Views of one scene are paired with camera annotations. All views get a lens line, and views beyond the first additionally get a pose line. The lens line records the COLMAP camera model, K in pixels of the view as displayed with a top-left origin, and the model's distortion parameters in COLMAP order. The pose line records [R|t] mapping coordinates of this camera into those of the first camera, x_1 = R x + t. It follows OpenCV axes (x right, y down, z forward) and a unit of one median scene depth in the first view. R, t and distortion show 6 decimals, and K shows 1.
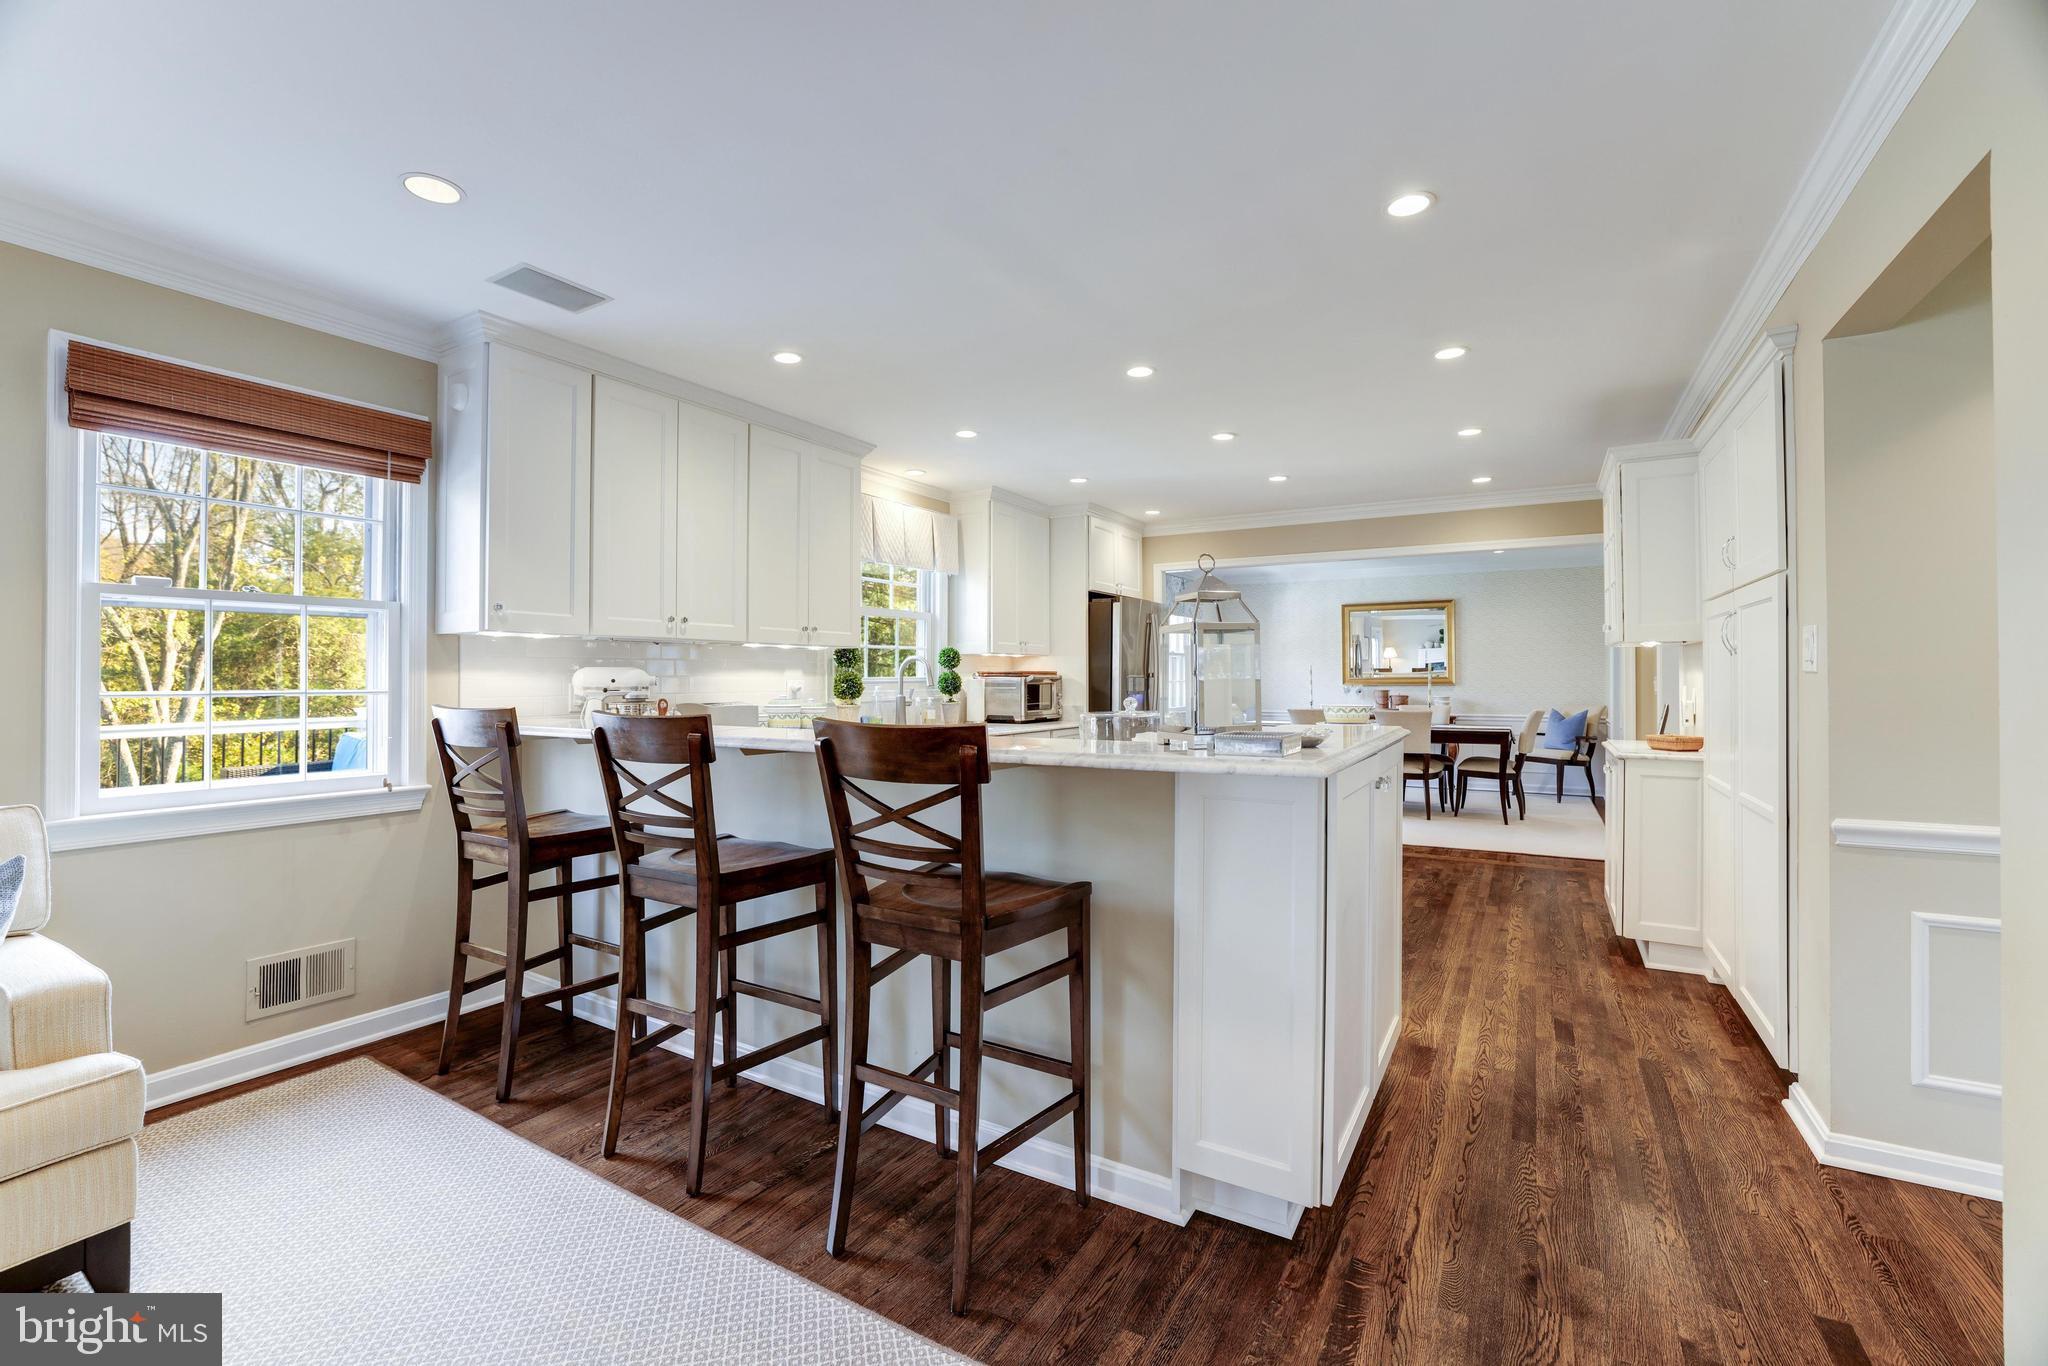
lens RADIAL K [[875.1, 0, 1014.6], [0, 875.1, 681.7], [0, 0, 1]] dist [-0.026649, 0.005683]
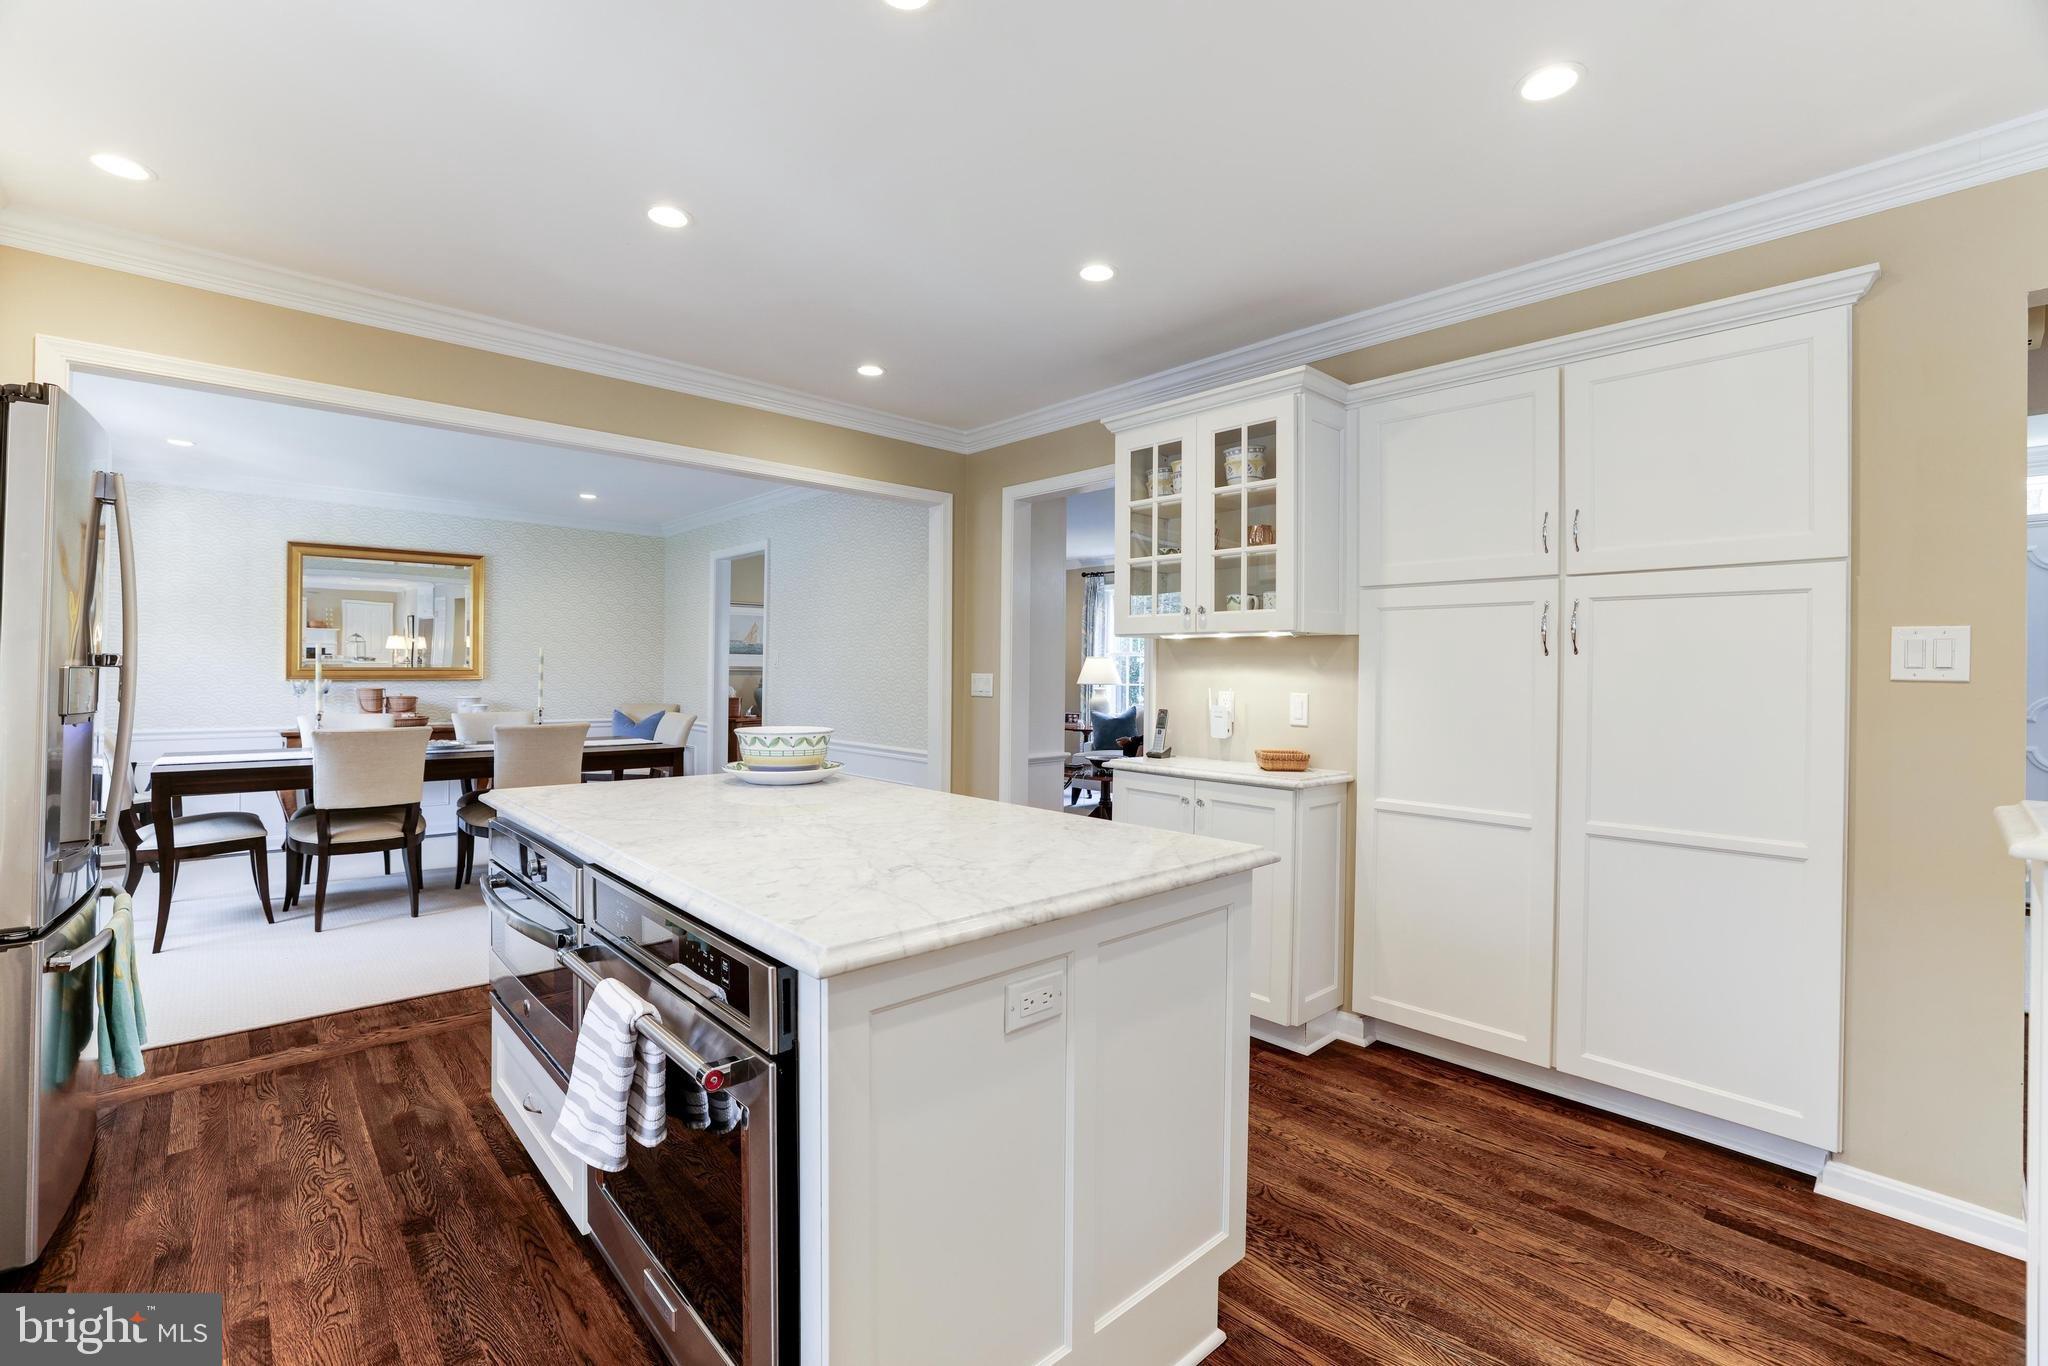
lens RADIAL K [[875.1, 0, 1039.5], [0, 875.1, 678.6], [0, 0, 1]] dist [-0.026649, 0.005683]
pose [[0.278451, -0.006790, 0.960427, -0.062124], [-0.004556, 0.999954, 0.008391, -0.009115], [-0.960440, -0.006713, 0.278407, 0.722769]]
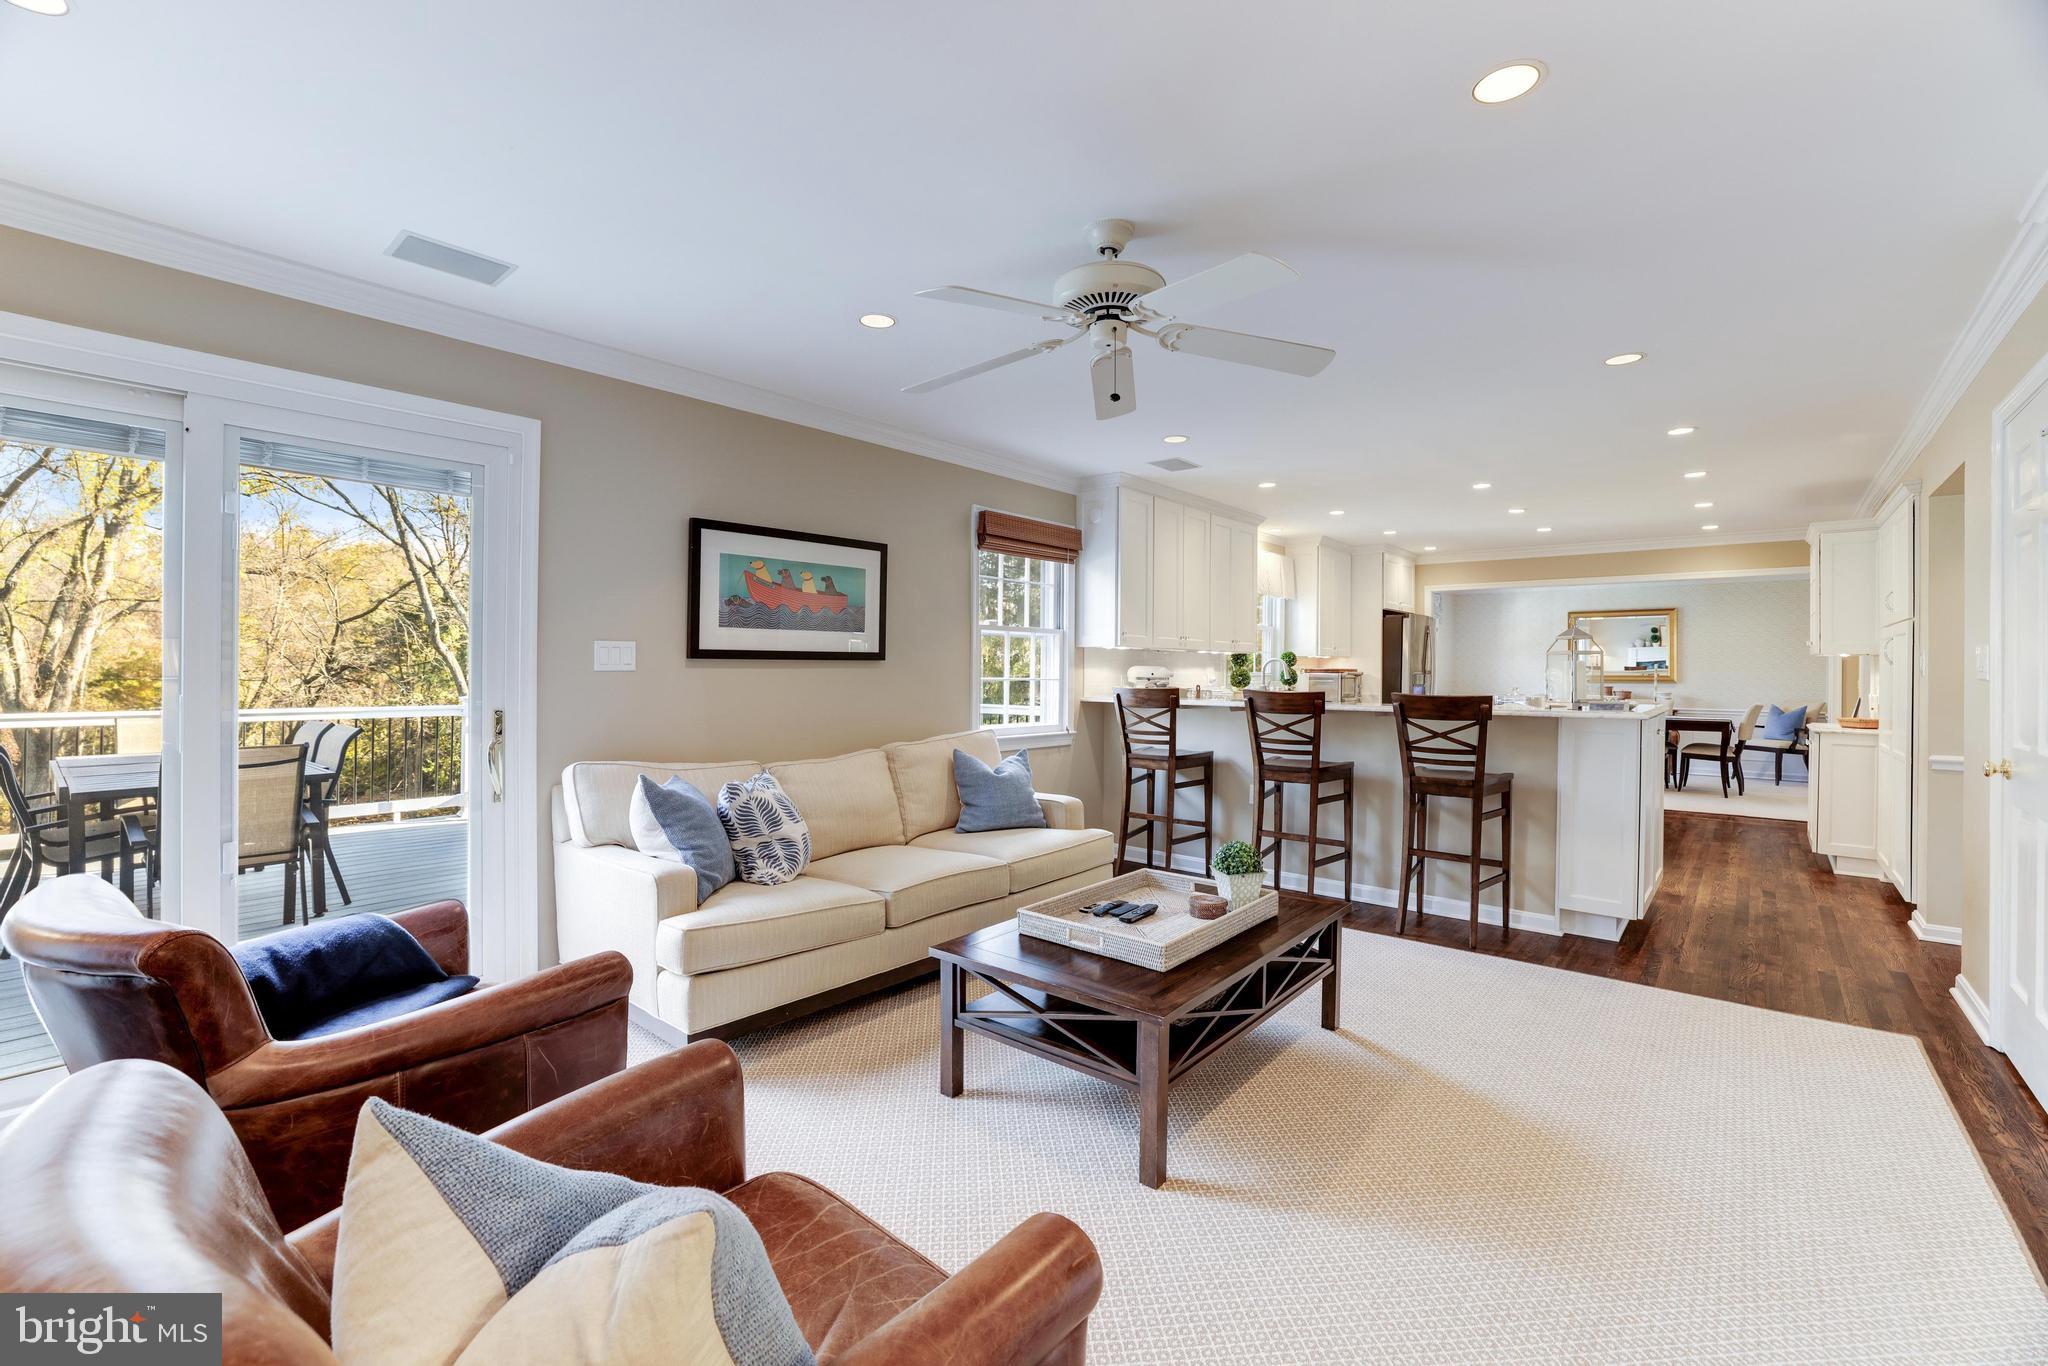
lens RADIAL K [[875.1, 0, 1013.5], [0, 875.1, 678.1], [0, 0, 1]] dist [-0.026649, 0.005683]
pose [[0.985050, 0.010636, -0.171943, -0.295017], [-0.009923, 0.999938, 0.005007, 0.001363], [0.171985, -0.003226, 0.985094, -0.501844]]
